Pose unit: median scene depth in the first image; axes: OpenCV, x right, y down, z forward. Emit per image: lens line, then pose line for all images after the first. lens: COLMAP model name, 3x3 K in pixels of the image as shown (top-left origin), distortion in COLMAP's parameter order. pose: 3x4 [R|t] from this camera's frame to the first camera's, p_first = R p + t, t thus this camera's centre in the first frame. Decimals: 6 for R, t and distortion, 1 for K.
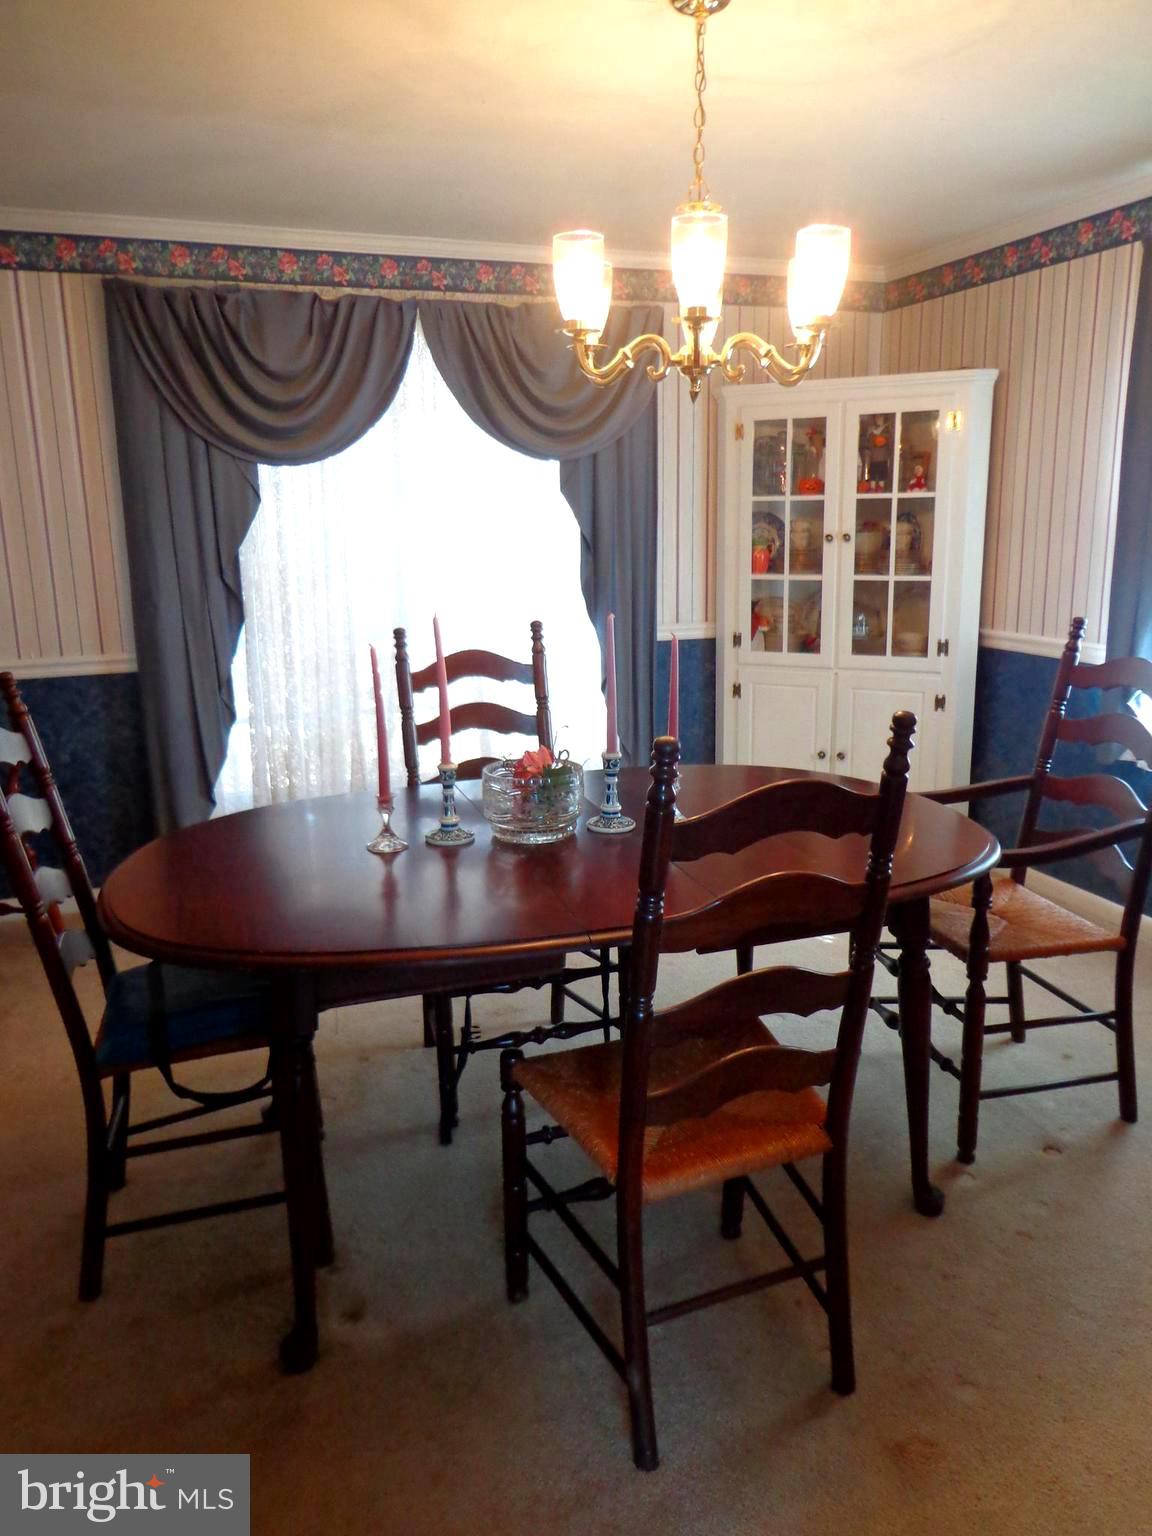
lens RADIAL K [[1093.8, 0, 577.8], [0, 1093.8, 772.8], [0, 0, 1]] dist [-0.080077, 0.035572]
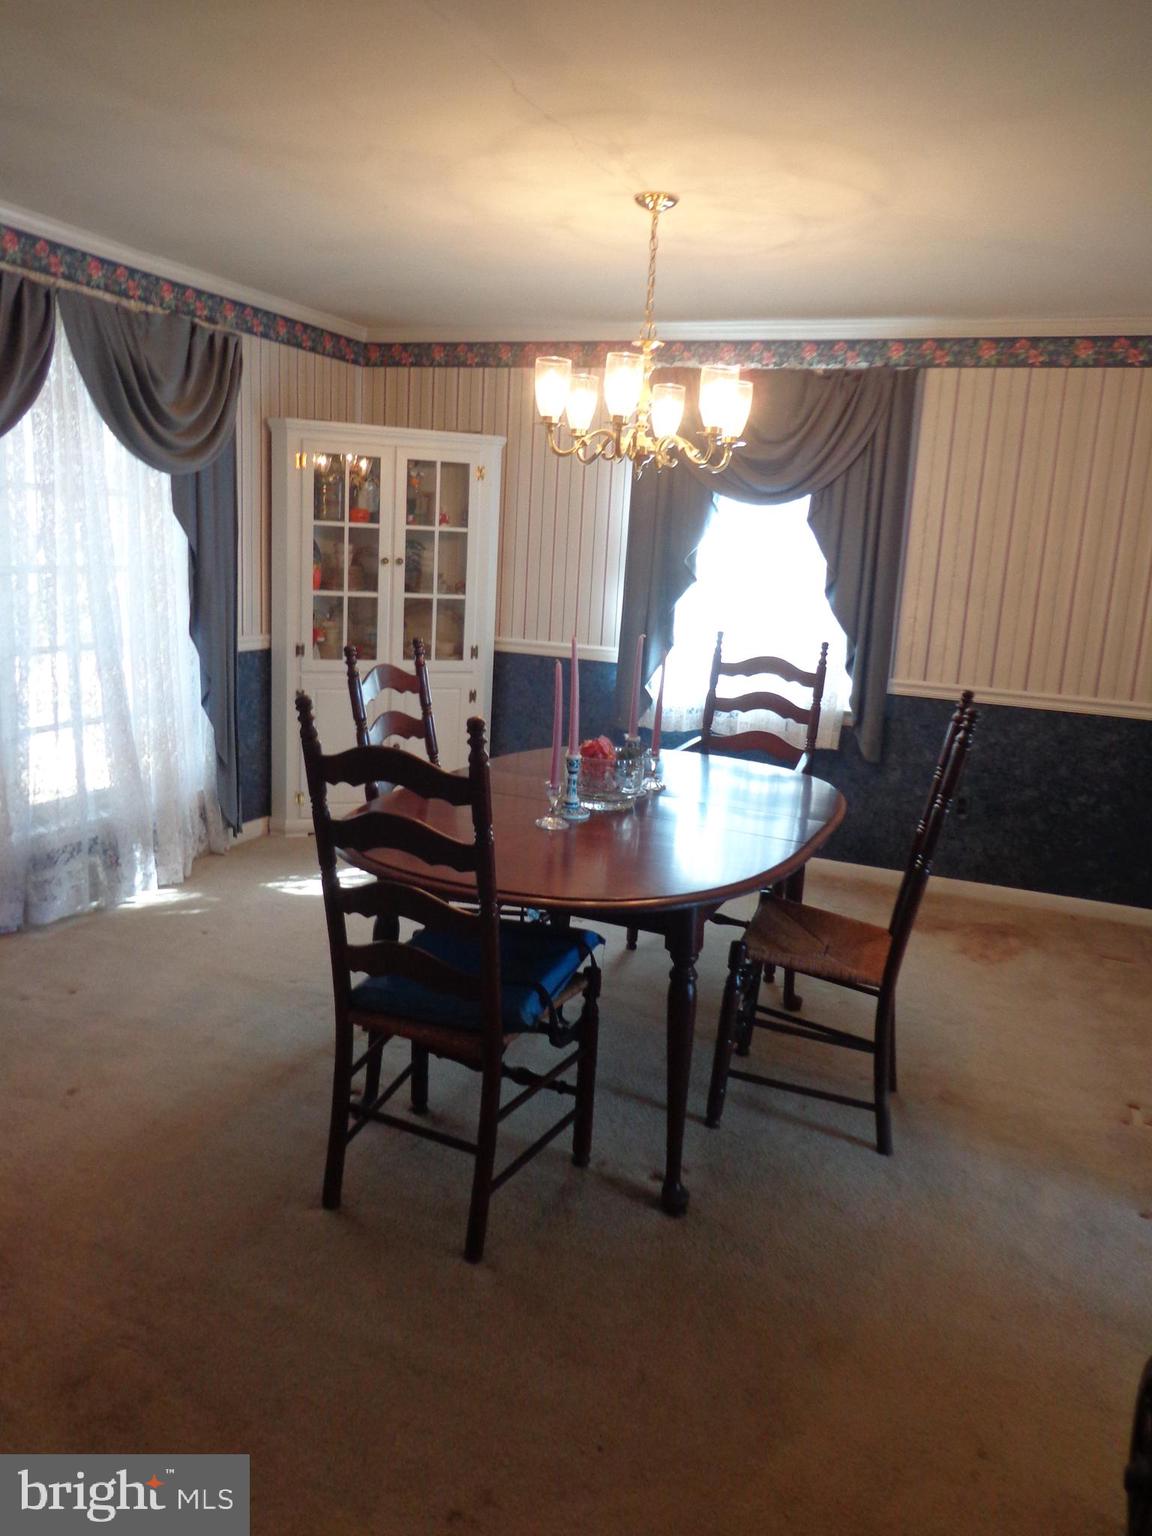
lens RADIAL K [[1093.8, 0, 577.6], [0, 1093.8, 769.7], [0, 0, 1]] dist [-0.080077, 0.035572]
pose [[0.680560, -0.097789, 0.726138, -0.512280], [0.098150, 0.994289, 0.041911, -0.021109], [-0.726089, 0.042747, 0.686271, 0.050703]]
